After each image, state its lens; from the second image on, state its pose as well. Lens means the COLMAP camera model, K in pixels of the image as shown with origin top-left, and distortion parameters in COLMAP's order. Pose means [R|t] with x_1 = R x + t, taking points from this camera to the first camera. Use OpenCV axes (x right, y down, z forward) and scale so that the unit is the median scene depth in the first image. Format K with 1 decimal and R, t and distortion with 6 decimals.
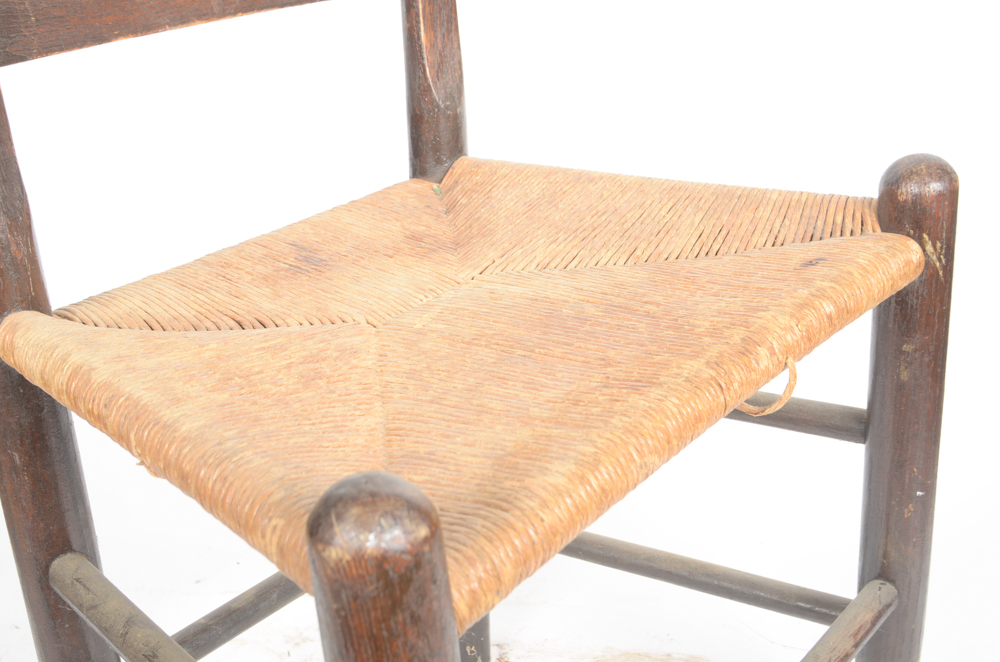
lens RADIAL K [[1238.5, 0, 500.0], [0, 1238.5, 331.0], [0, 0, 1]] dist [-0.092408, 0.017197]
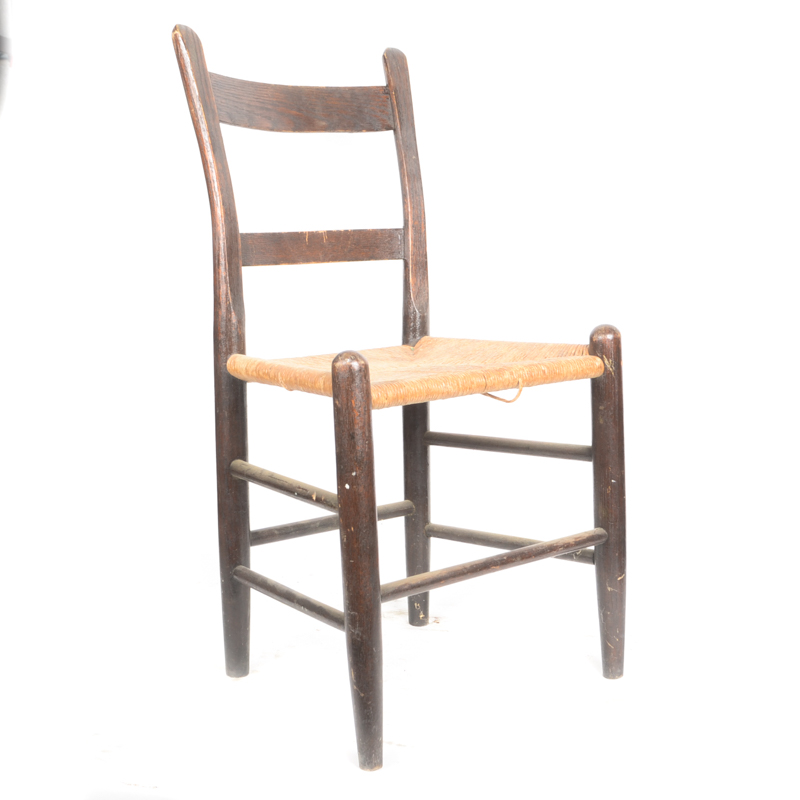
lens RADIAL K [[1332.7, 0, 400.0], [0, 1332.7, 400.0], [0, 0, 1]] dist [0.006804, 0.002121]
pose [[0.986148, 0.055461, -0.156322, 0.321099], [-0.092805, 0.965610, -0.242867, 0.584367], [0.137476, 0.254010, 0.957381, -1.313348]]
